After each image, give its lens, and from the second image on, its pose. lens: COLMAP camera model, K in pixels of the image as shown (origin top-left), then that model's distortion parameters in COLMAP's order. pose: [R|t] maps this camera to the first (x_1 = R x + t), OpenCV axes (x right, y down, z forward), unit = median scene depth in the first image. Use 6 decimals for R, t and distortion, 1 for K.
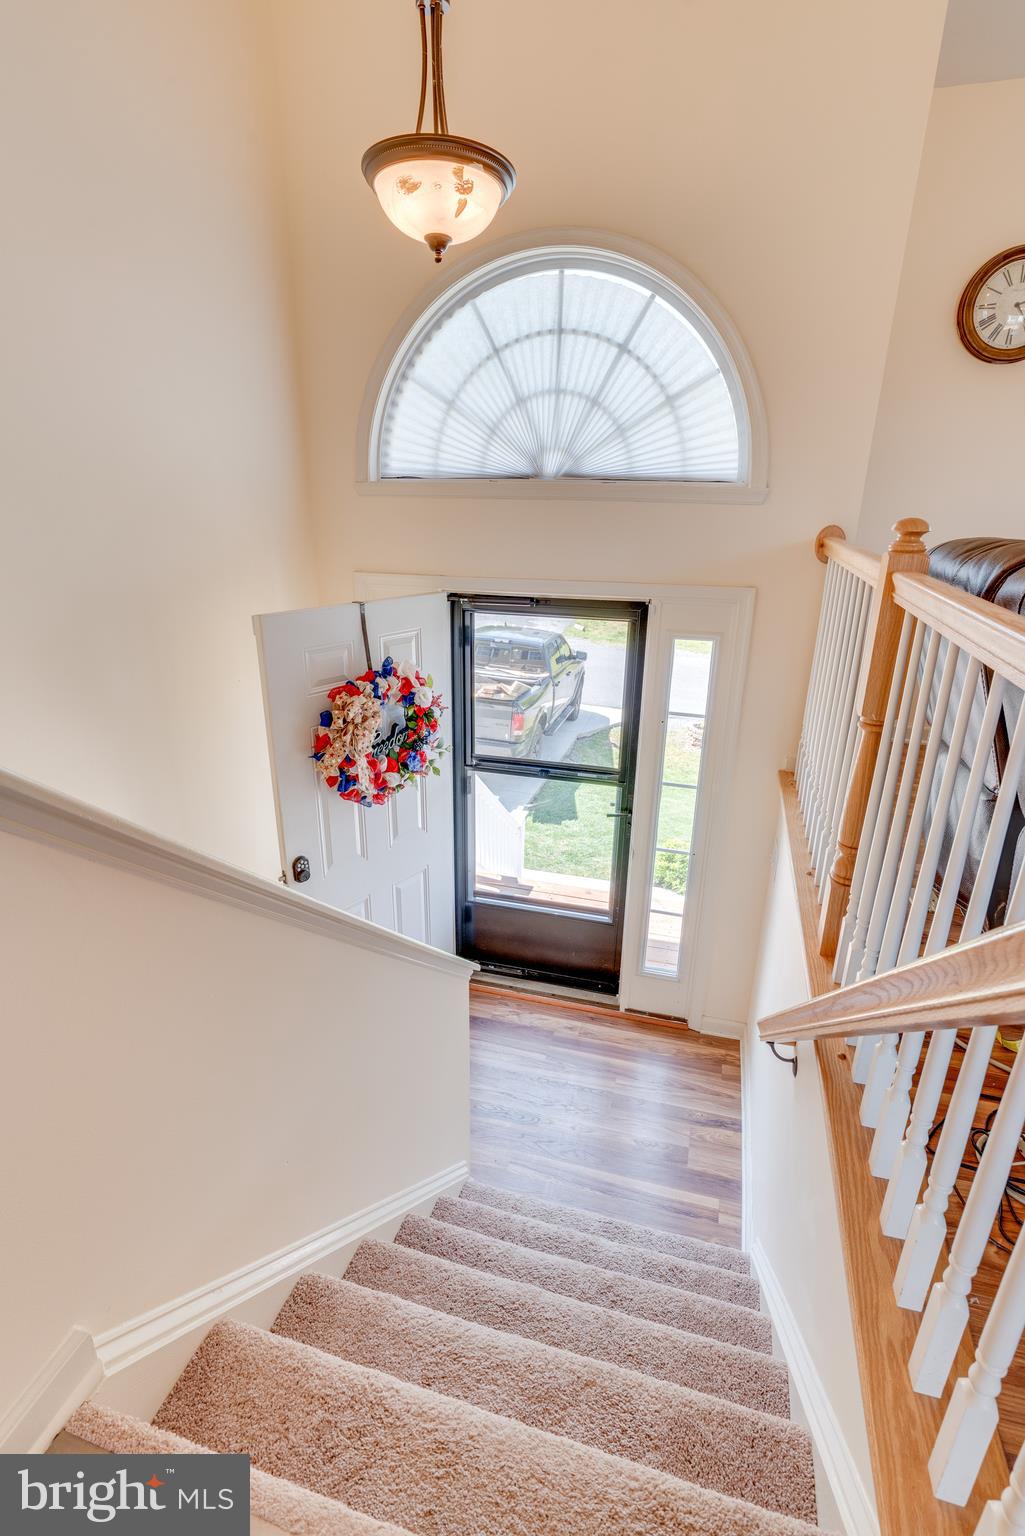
lens RADIAL K [[741.2, 0, 512.5], [0, 741.2, 768.0], [0, 0, 1]] dist [-0.000245, -0.000821]
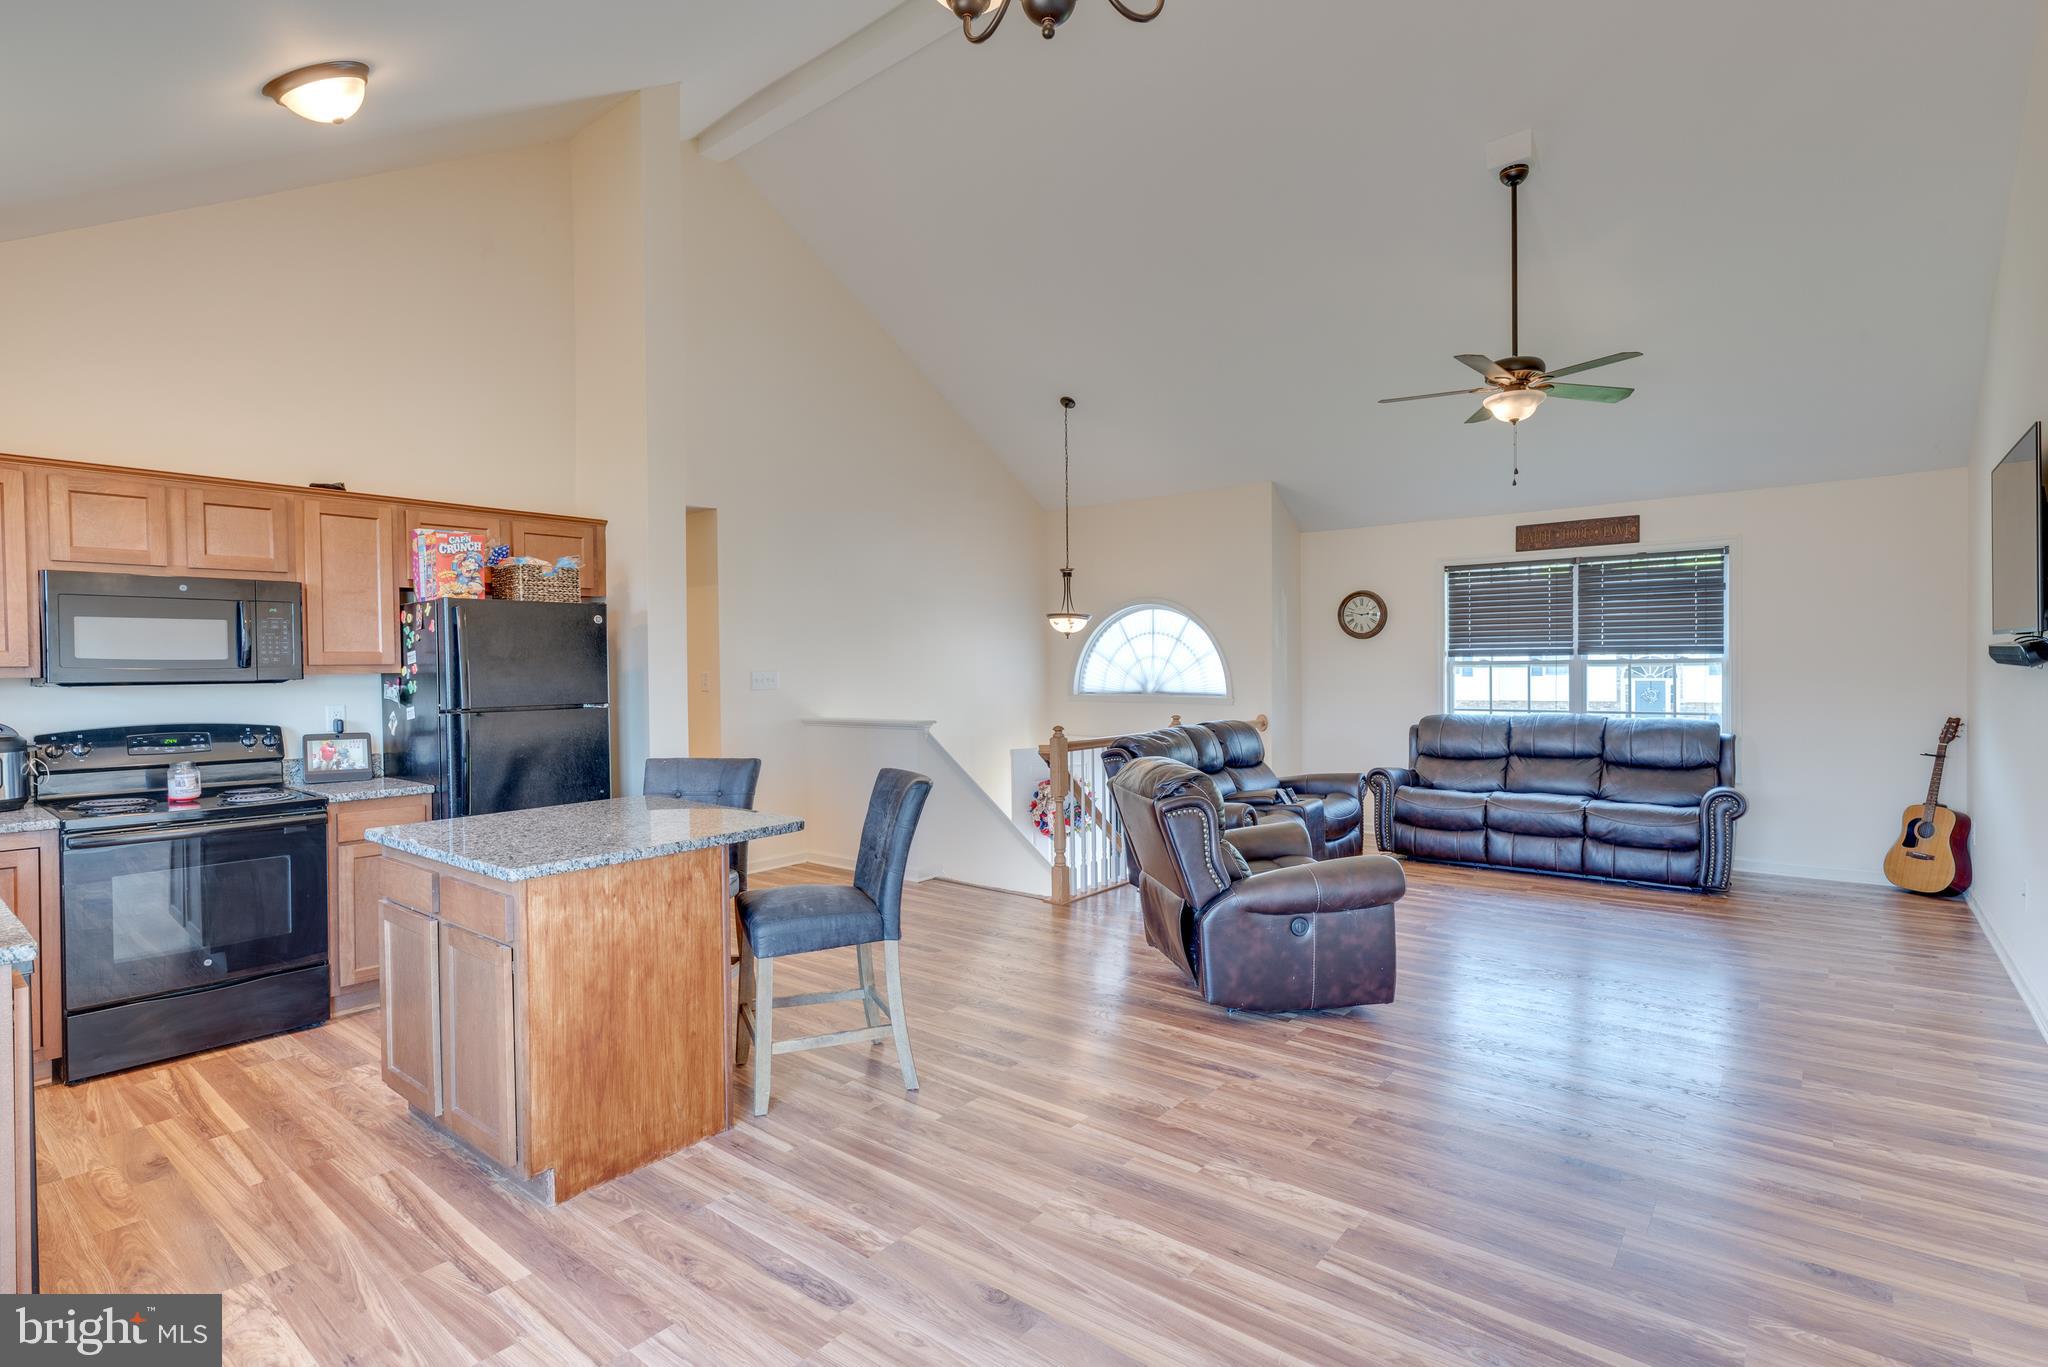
lens RADIAL K [[976.2, 0, 1037.8], [0, 976.2, 686.7], [0, 0, 1]] dist [0.004858, 0.000392]
pose [[0.925878, -0.013010, -0.377599, 0.864074], [-0.110923, 0.946006, -0.304578, 0.516449], [0.361174, 0.323887, 0.874443, -1.688191]]
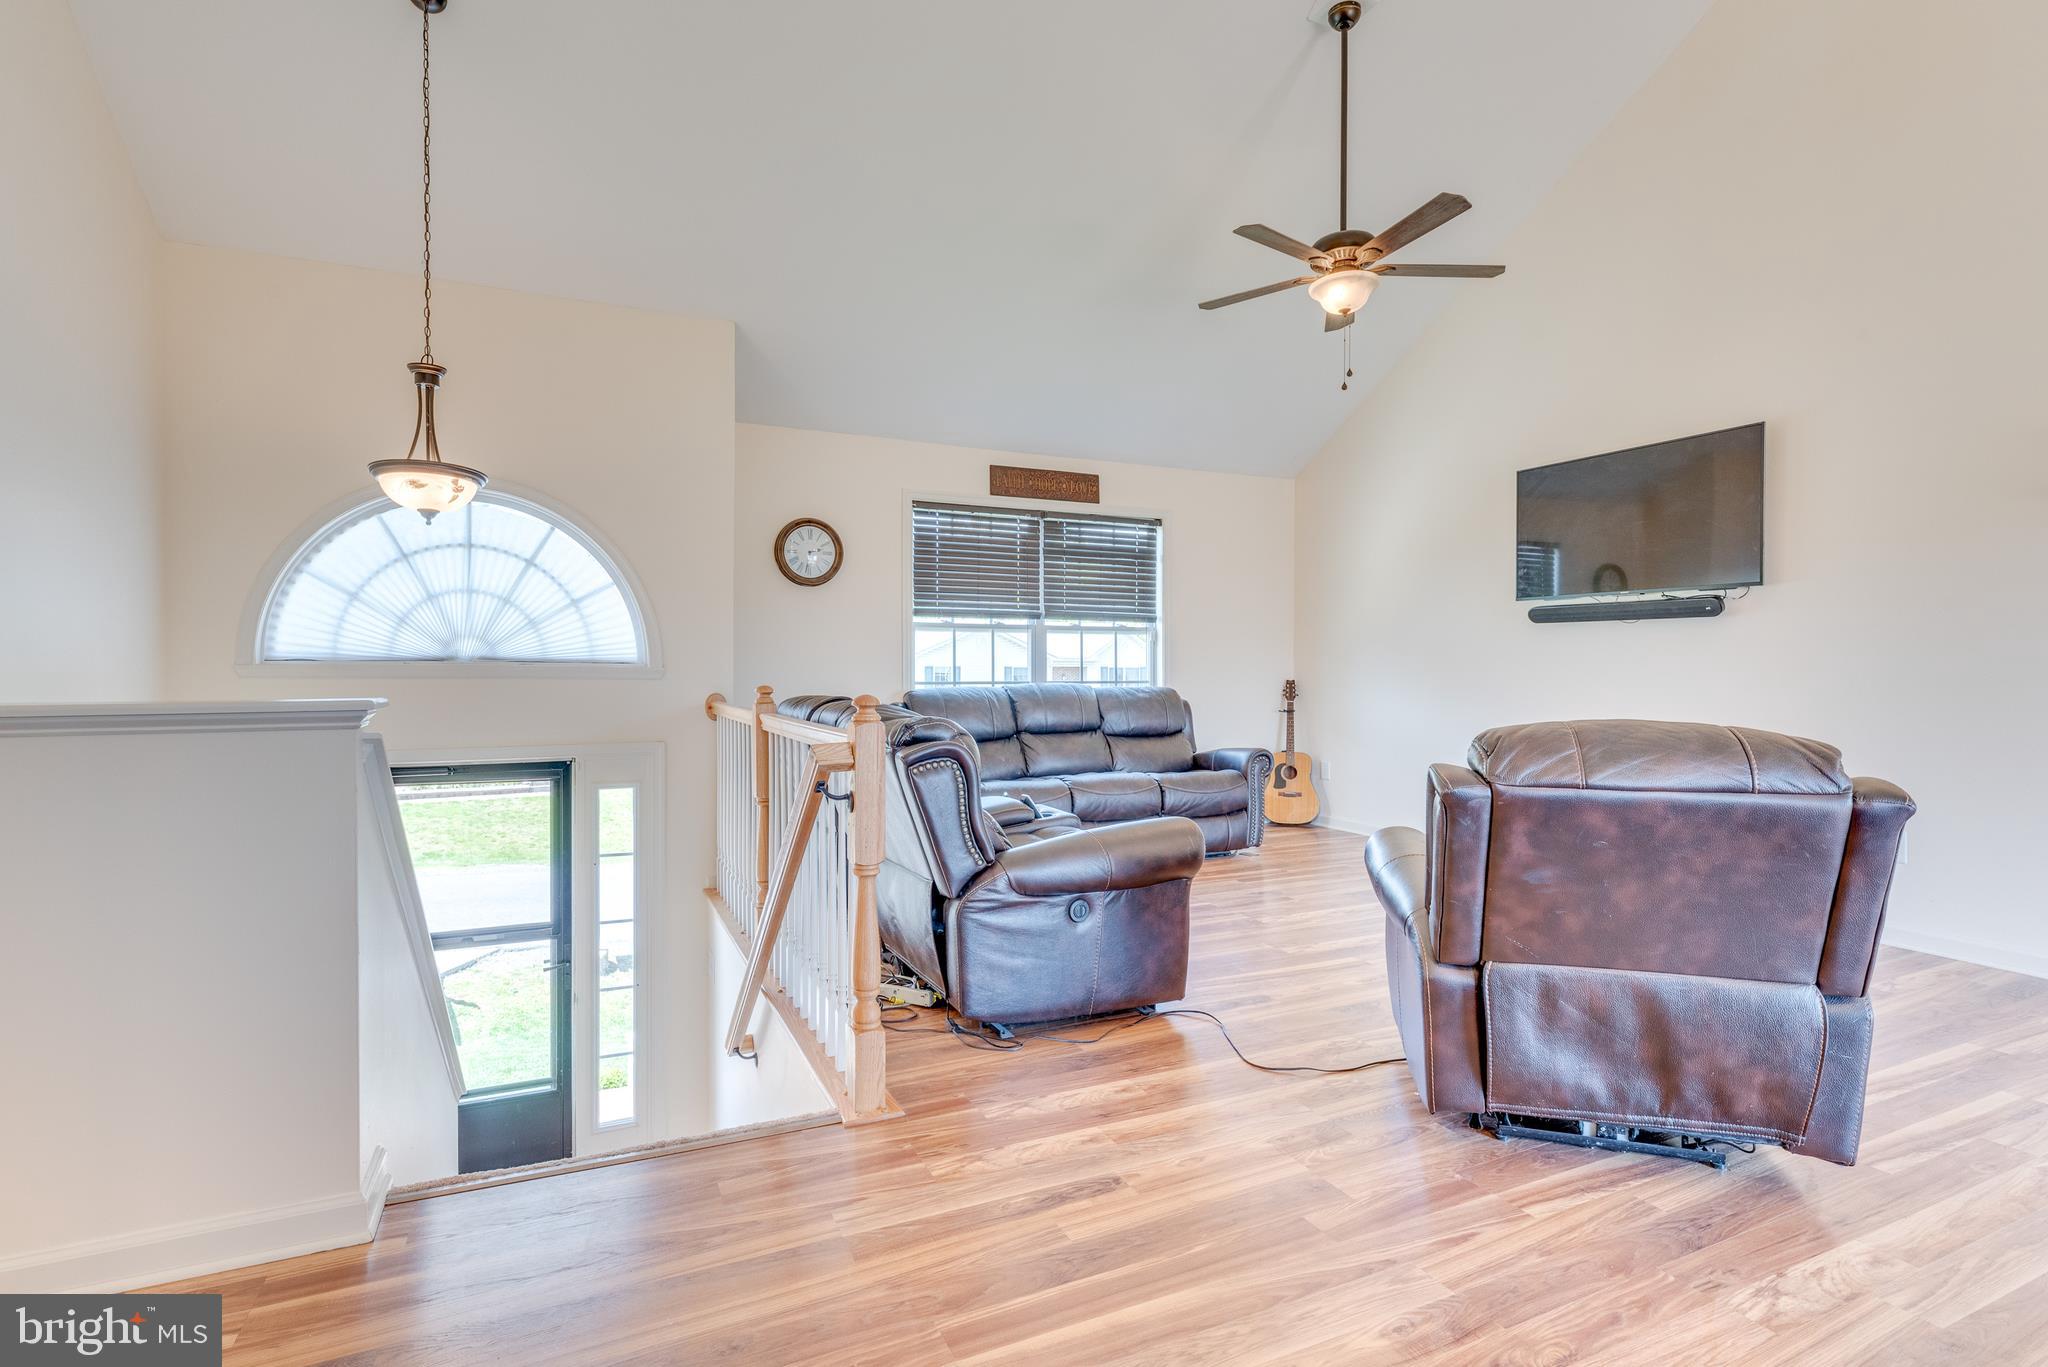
lens RADIAL K [[975.8, 0, 1022.6], [0, 975.8, 687.0], [0, 0, 1]] dist [-0.004193, -0.000379]
pose [[0.756613, -0.021539, 0.653508, -0.292205], [0.233732, 0.942330, -0.239550, 0.208575], [-0.610660, 0.333993, 0.718014, -0.592846]]
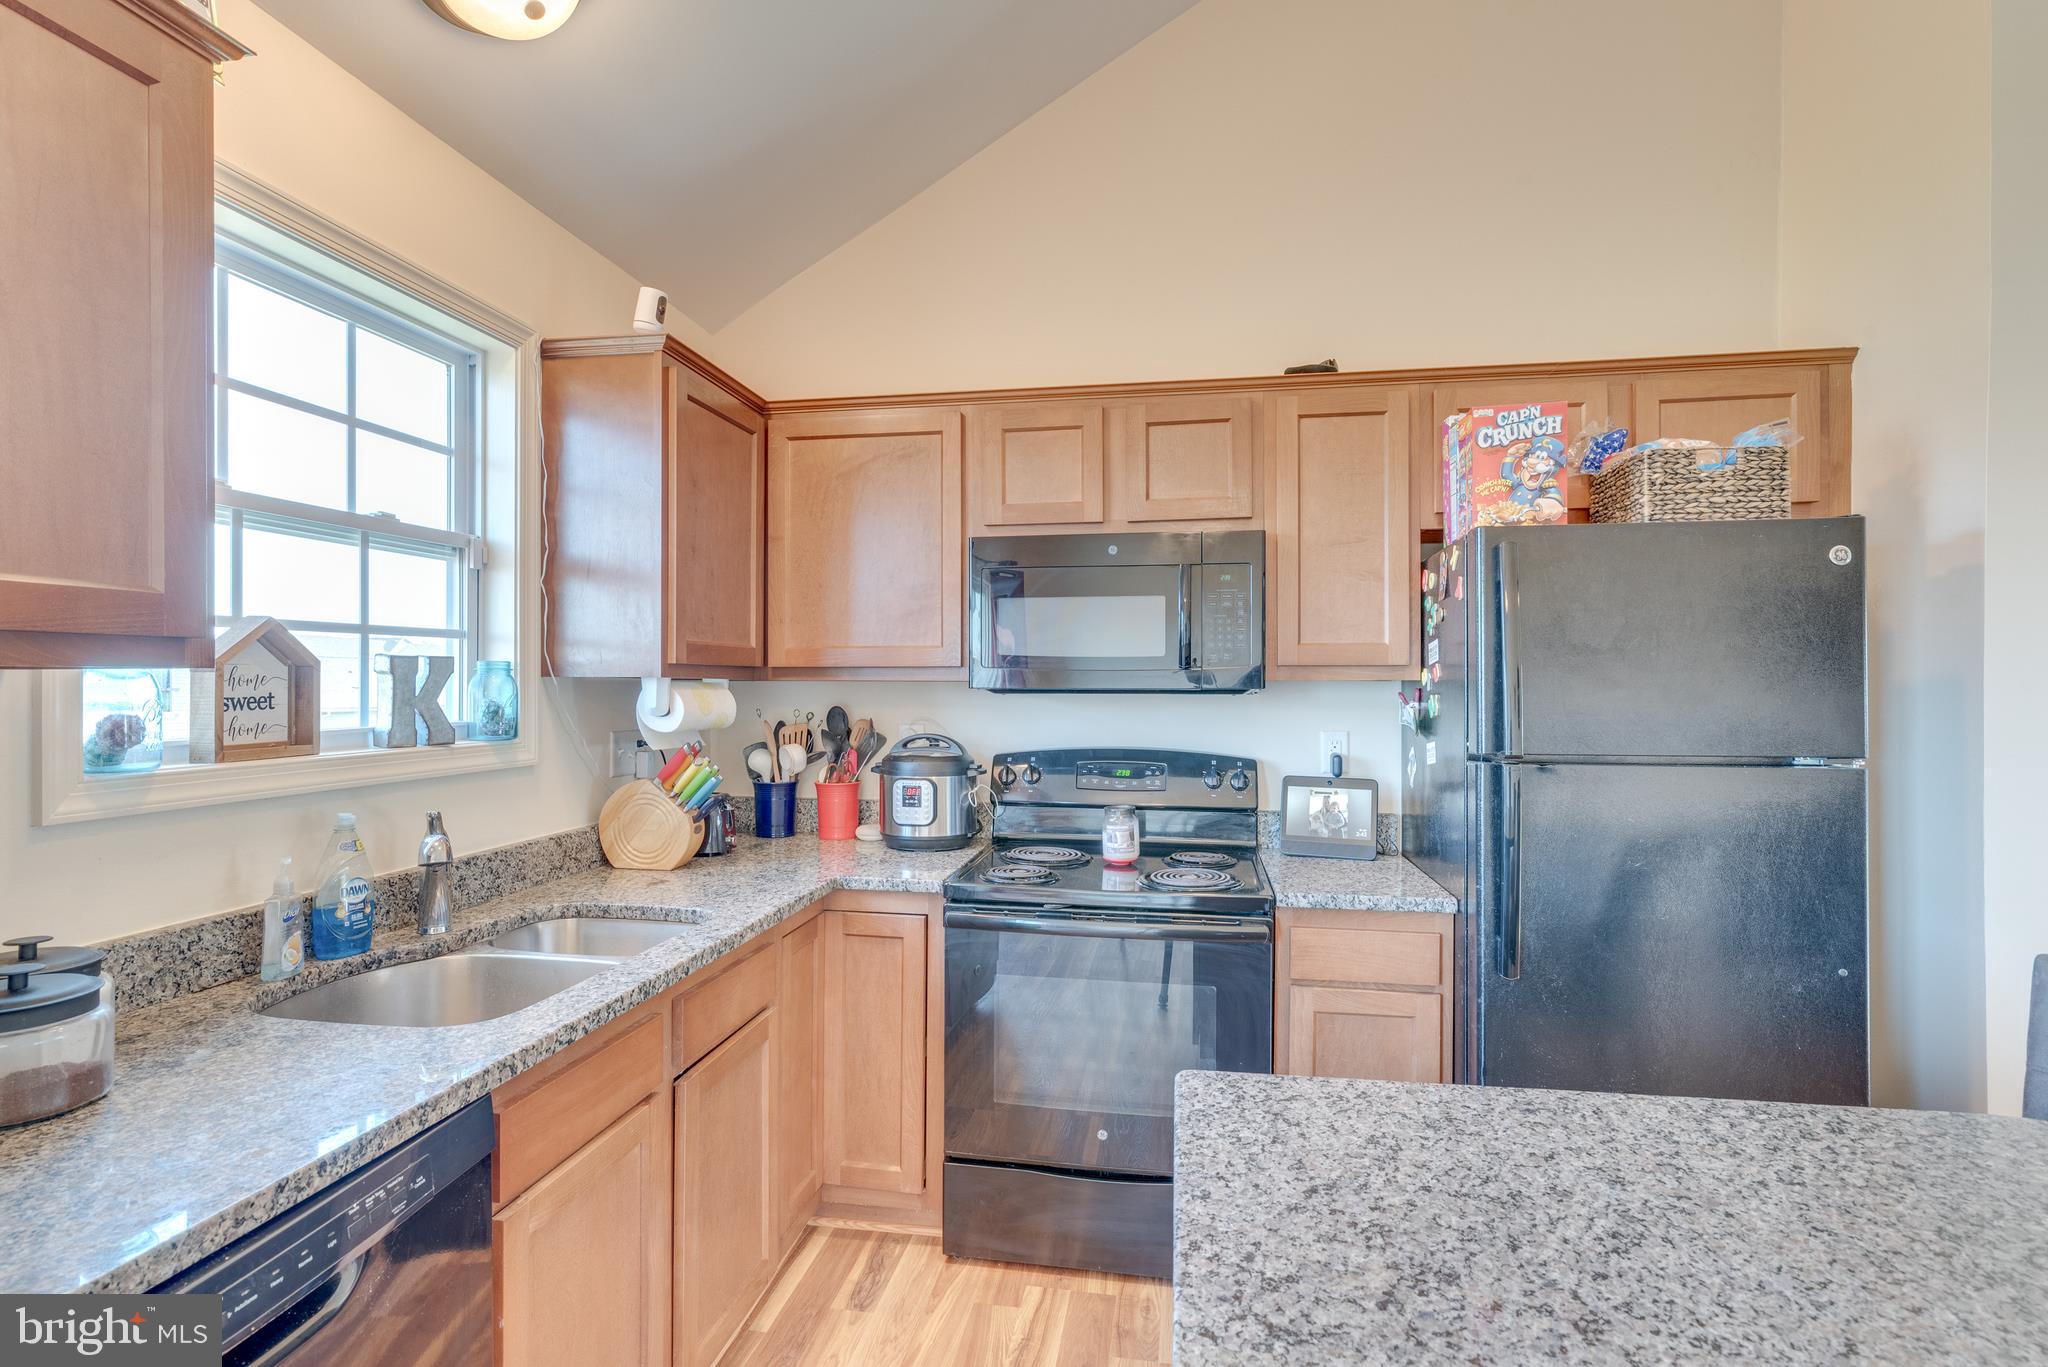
lens RADIAL K [[846.5, 0, 1096.0], [0, 846.5, 683.9], [0, 0, 1]] dist [-0.001298, -0.000086]
pose [[0.091234, -0.016114, -0.995699, 0.233391], [-0.345345, 0.937307, -0.046813, 0.323443], [0.934031, 0.348131, 0.079950, -1.167207]]
